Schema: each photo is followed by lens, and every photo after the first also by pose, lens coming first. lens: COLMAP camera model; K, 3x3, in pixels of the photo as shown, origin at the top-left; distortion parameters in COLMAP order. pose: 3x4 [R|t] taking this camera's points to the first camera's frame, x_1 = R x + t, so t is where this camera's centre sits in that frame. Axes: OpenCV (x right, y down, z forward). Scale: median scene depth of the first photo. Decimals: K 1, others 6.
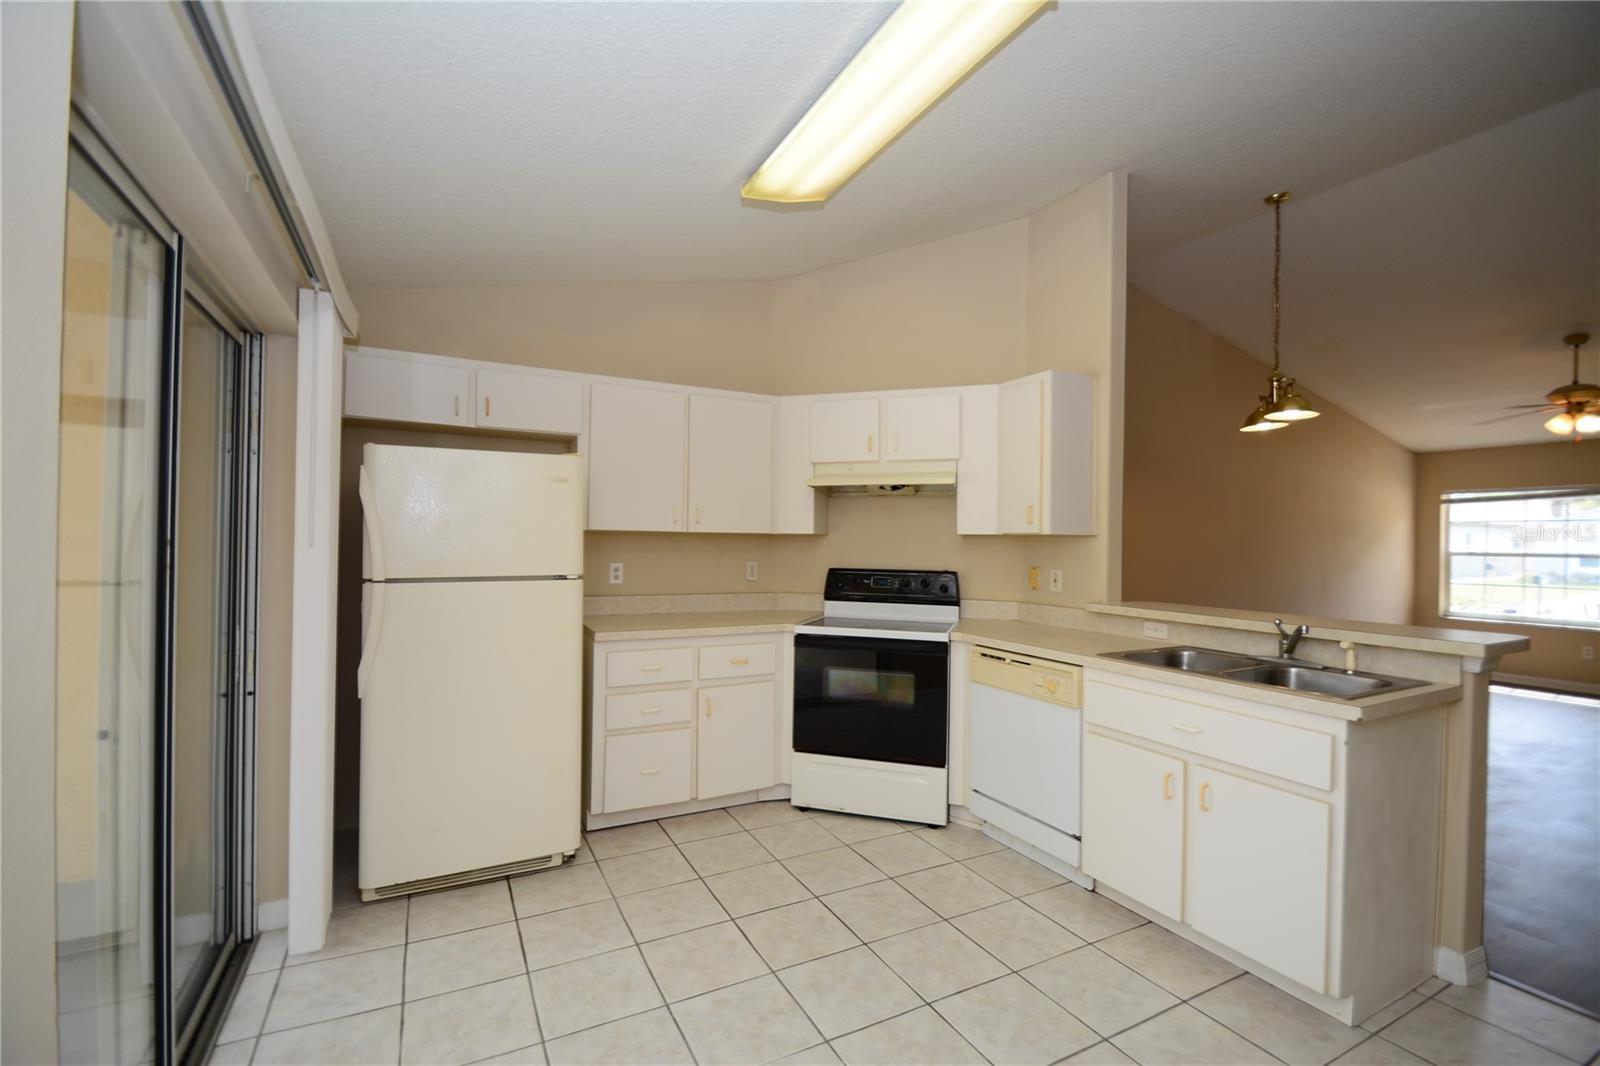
lens RADIAL K [[700.5, 0, 806.5], [0, 700.5, 535.4], [0, 0, 1]] dist [0.024890, -0.024125]
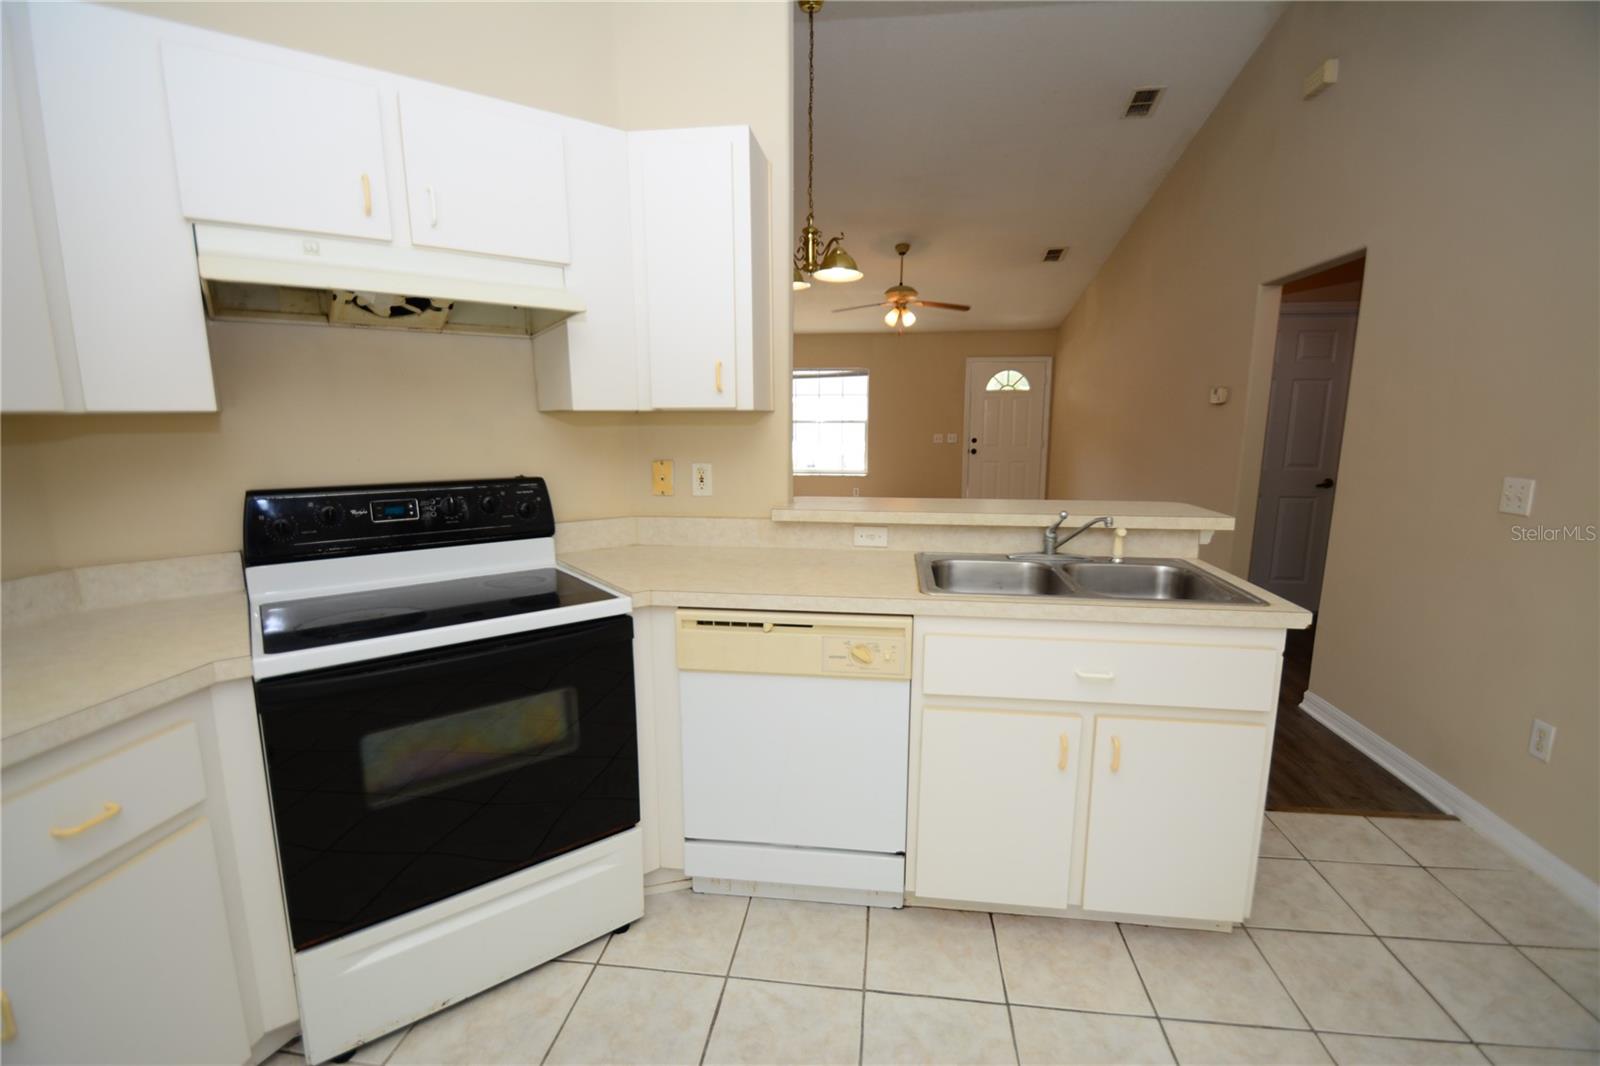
lens RADIAL K [[700.5, 0, 806.5], [0, 700.5, 535.4], [0, 0, 1]] dist [0.024890, -0.024125]
pose [[0.571781, -0.151032, 0.806384, -0.140923], [0.000248, 0.982940, 0.183924, -0.006950], [-0.820406, -0.104964, 0.562064, 0.550862]]
